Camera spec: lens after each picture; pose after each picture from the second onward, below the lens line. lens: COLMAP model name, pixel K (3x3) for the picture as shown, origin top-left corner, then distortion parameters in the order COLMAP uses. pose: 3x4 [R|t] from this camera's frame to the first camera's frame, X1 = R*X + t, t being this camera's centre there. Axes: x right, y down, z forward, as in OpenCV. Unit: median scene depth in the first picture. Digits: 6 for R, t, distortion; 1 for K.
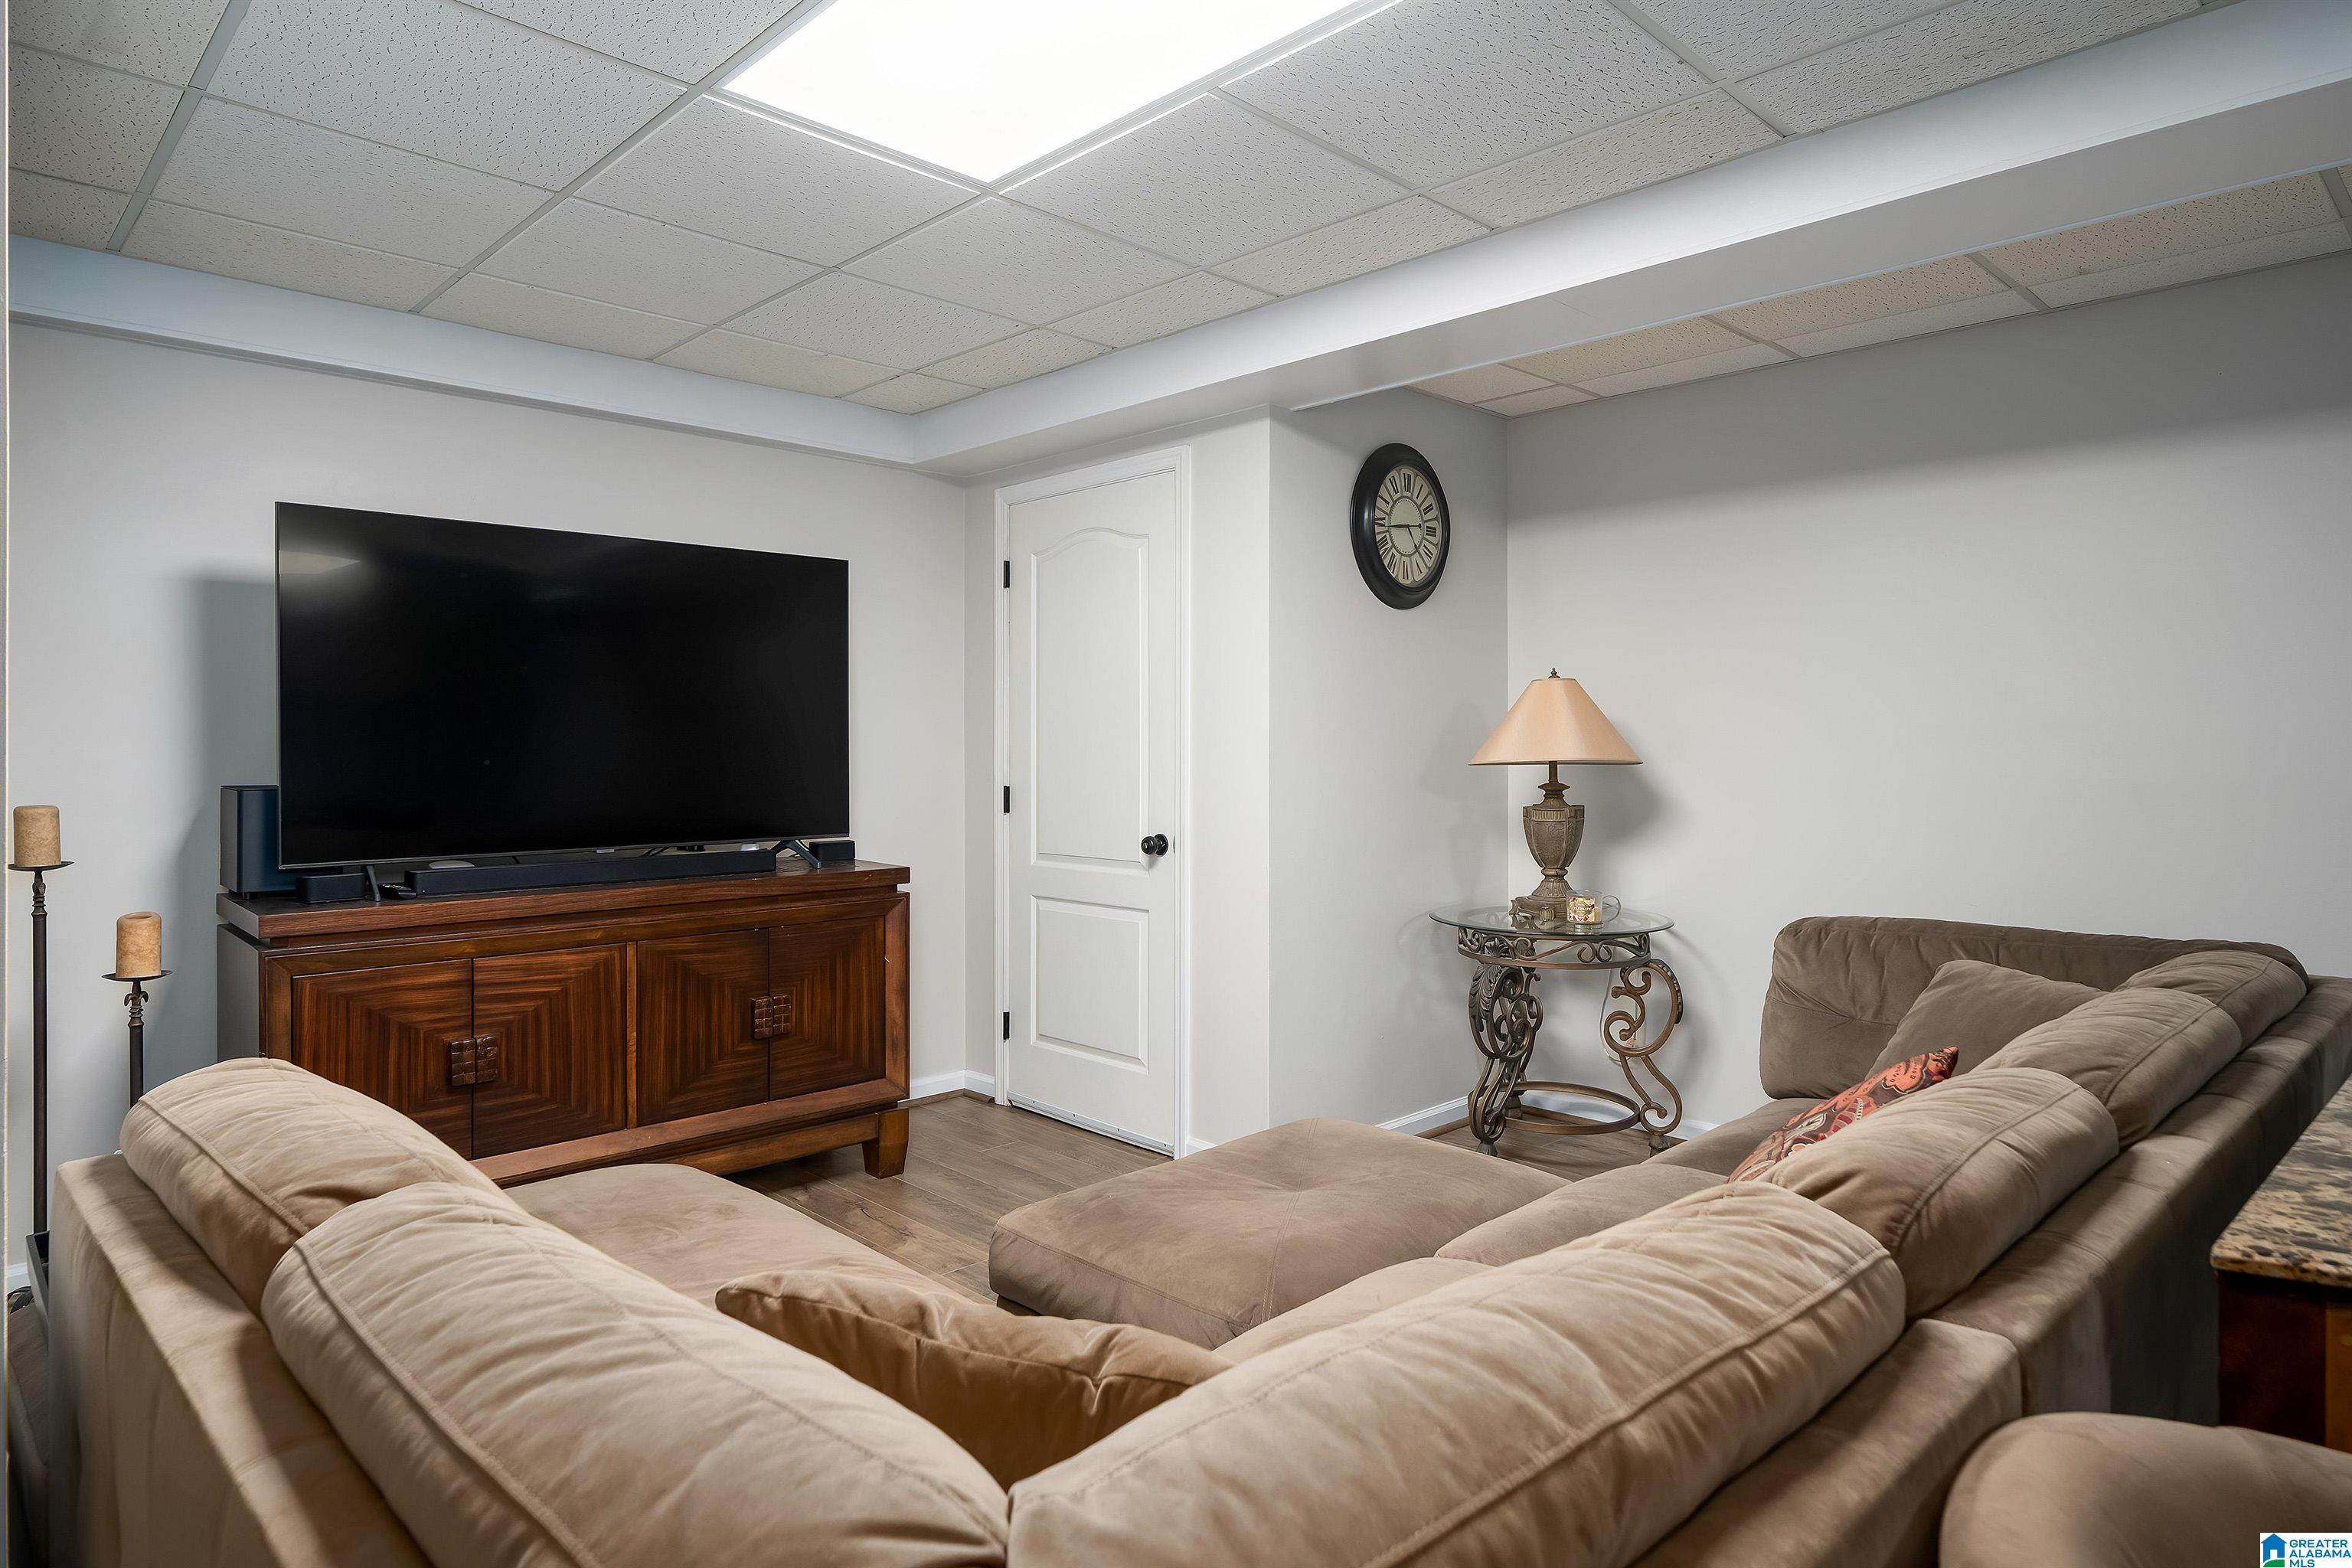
lens RADIAL K [[1349.4, 0, 1176.6], [0, 1349.4, 740.0], [0, 0, 1]] dist [-0.019820, 0.000341]
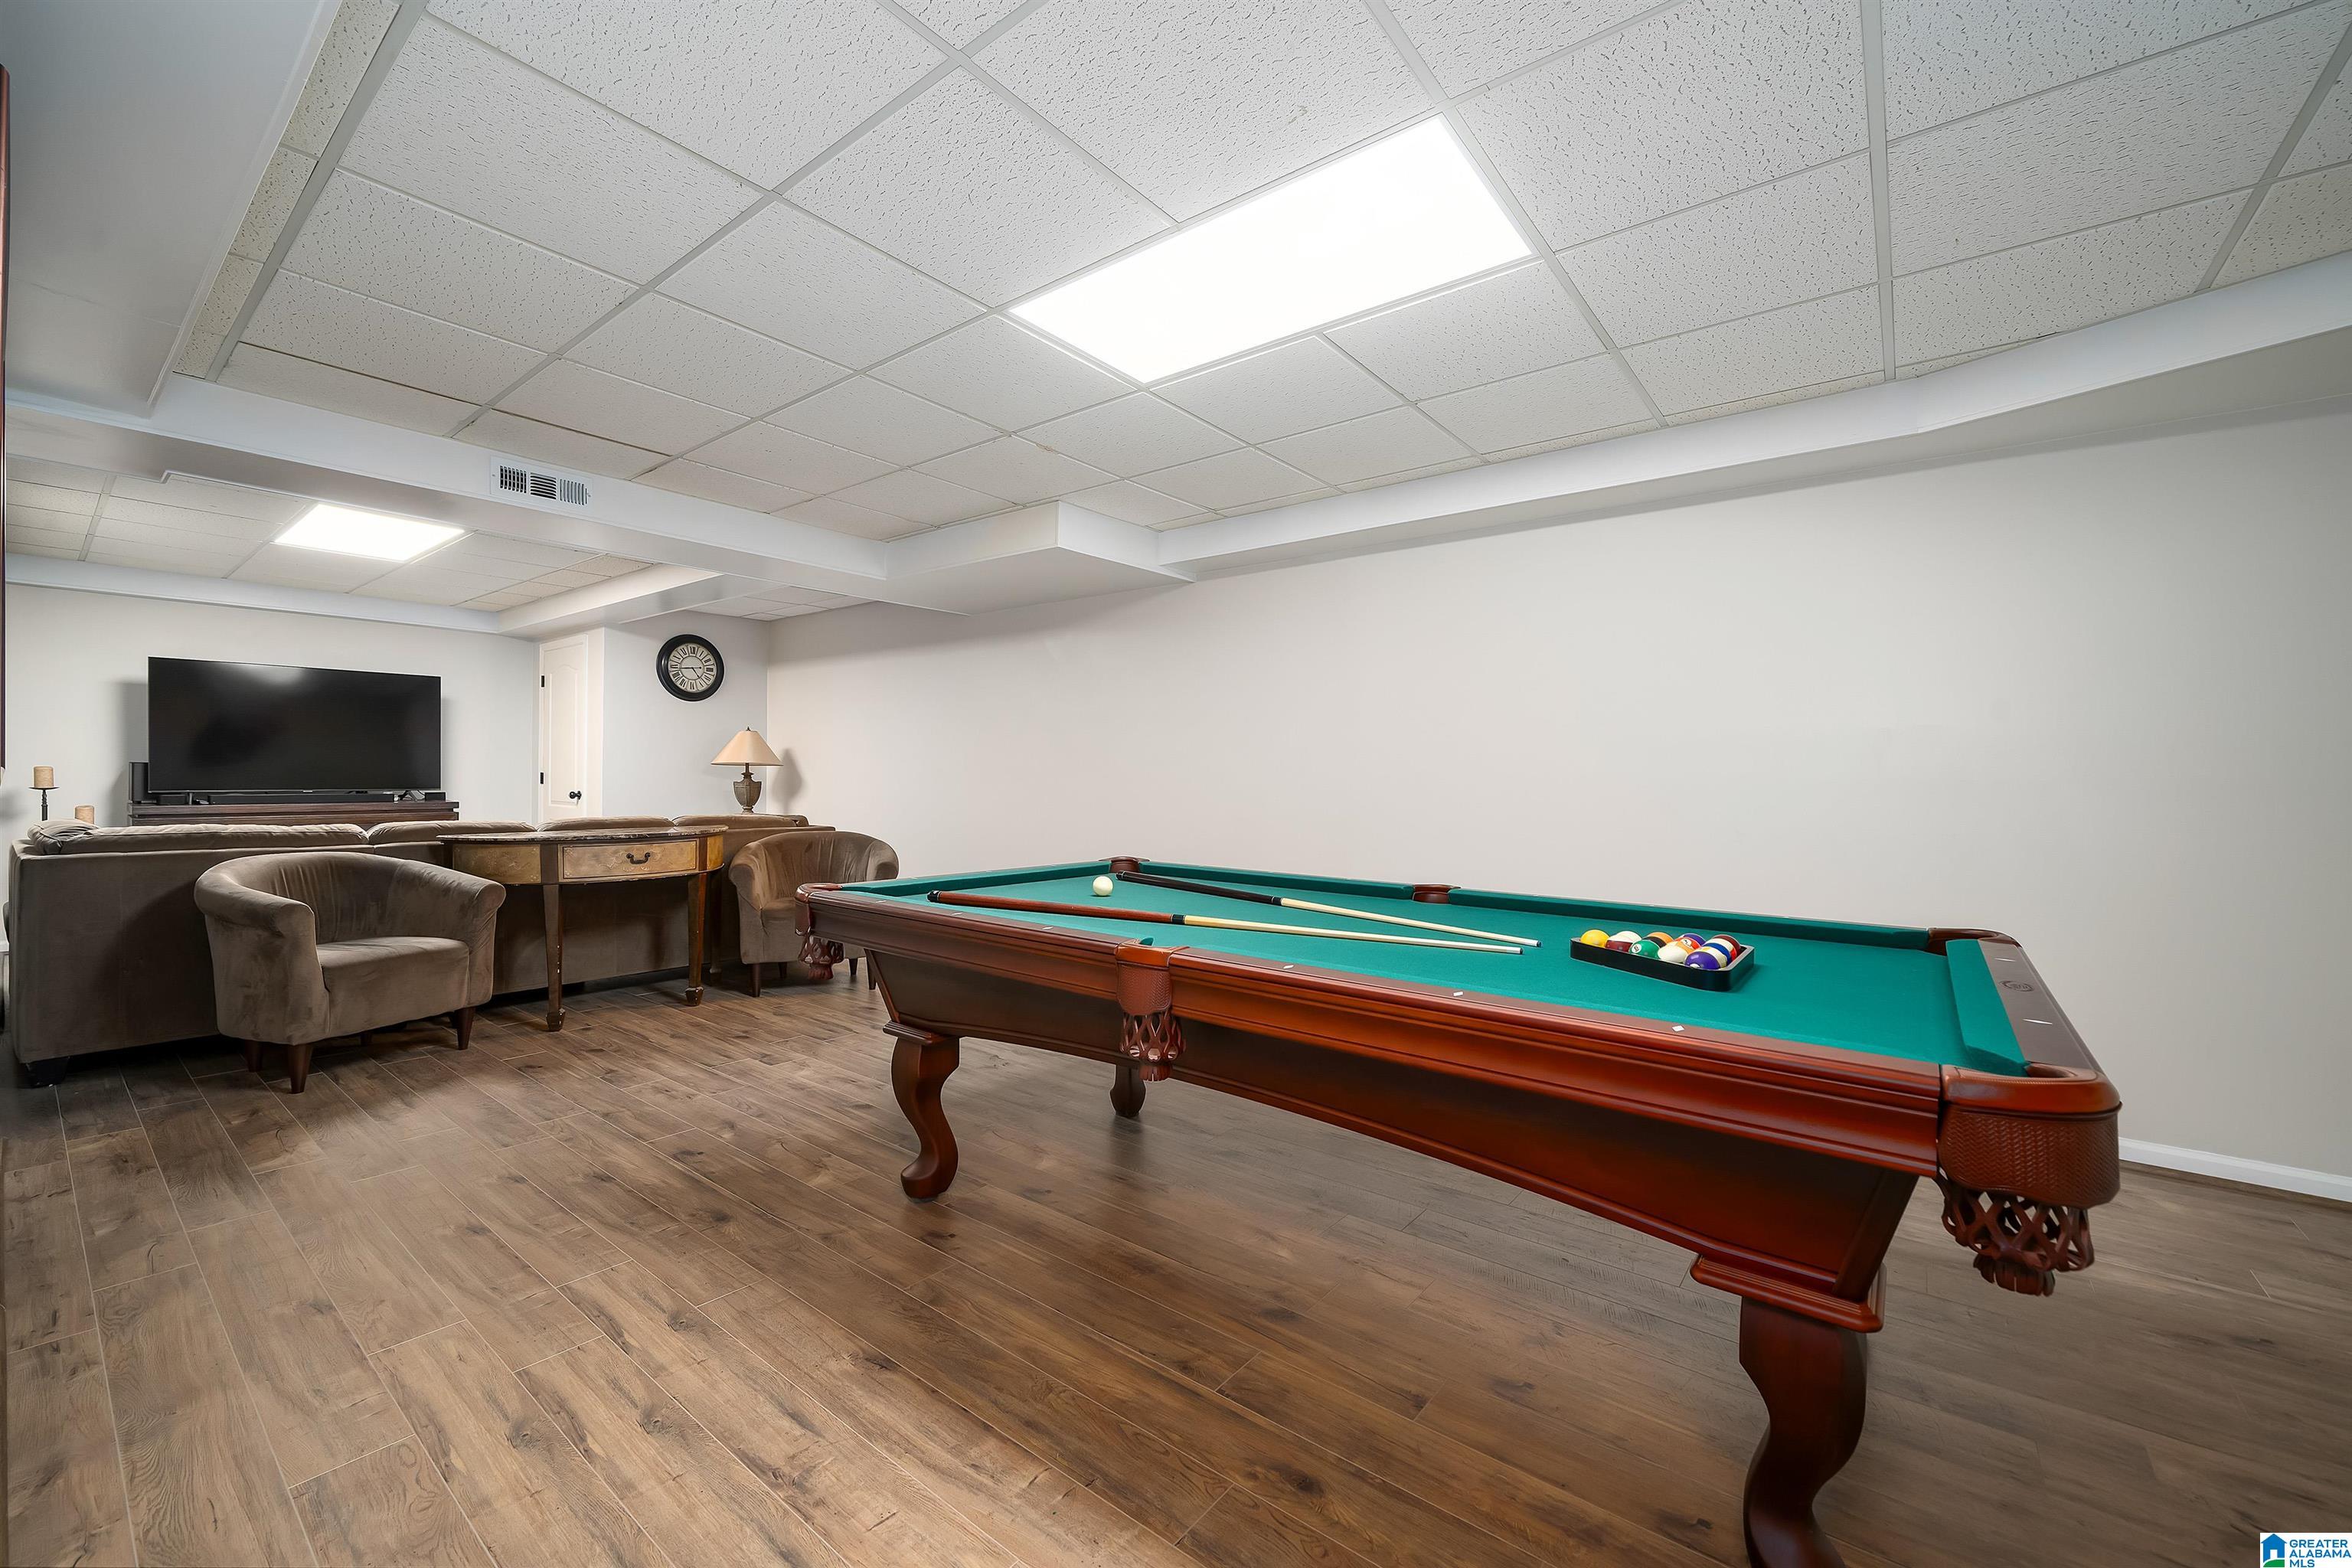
lens RADIAL K [[936.6, 0, 1147.4], [0, 936.6, 777.8], [0, 0, 1]] dist [0.000498, 0.000018]
pose [[0.993845, 0.013322, 0.109980, 0.837040], [-0.014783, 0.999813, 0.012478, 0.009315], [-0.109793, -0.014027, 0.993855, -0.824513]]
